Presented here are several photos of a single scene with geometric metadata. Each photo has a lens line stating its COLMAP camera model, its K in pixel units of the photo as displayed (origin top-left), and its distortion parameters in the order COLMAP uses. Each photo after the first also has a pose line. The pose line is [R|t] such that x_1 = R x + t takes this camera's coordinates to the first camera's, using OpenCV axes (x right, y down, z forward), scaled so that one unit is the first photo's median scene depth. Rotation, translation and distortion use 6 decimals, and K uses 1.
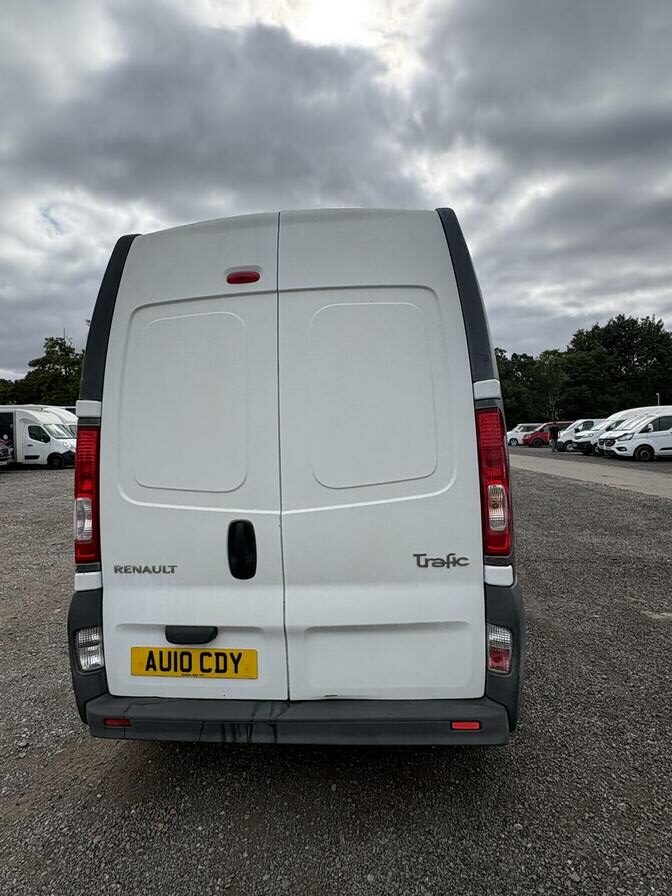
lens RADIAL K [[519.2, 0, 335.2], [0, 519.2, 439.3], [0, 0, 1]] dist [0.000480, 0.000148]
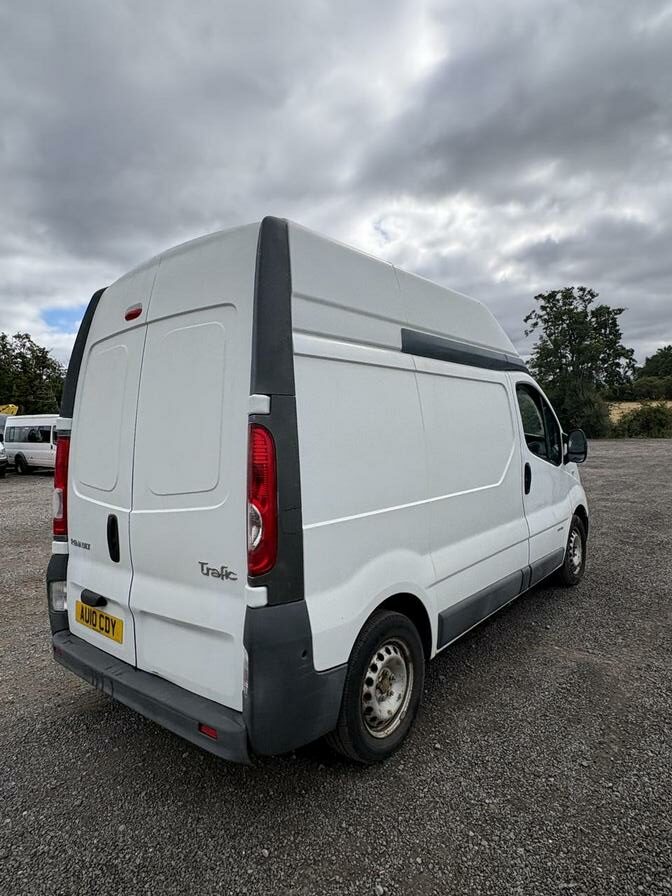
lens RADIAL K [[519.2, 0, 336.8], [0, 519.2, 447.1], [0, 0, 1]] dist [0.000480, 0.000148]
pose [[0.834230, 0.022885, -0.550942, 0.915012], [-0.002246, 0.999271, 0.038107, -0.052543], [0.551412, -0.030552, 0.833673, 0.257341]]
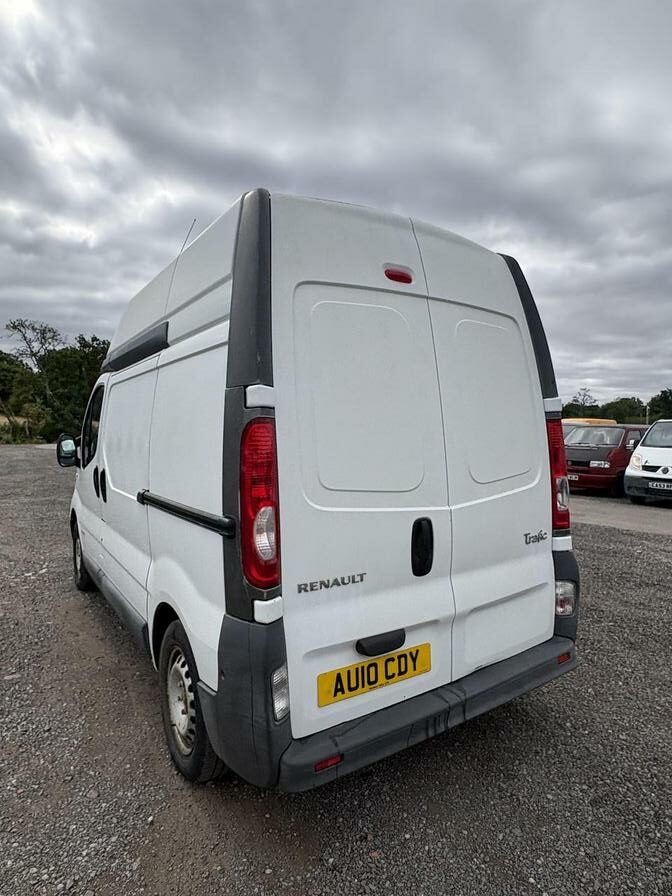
lens RADIAL K [[519.2, 0, 335.6], [0, 519.2, 440.1], [0, 0, 1]] dist [0.000480, 0.000148]
pose [[0.766963, 0.018766, 0.641417, -0.936634], [-0.019783, 0.999789, -0.005596, 0.012046], [-0.641386, -0.008398, 0.767172, 0.320653]]
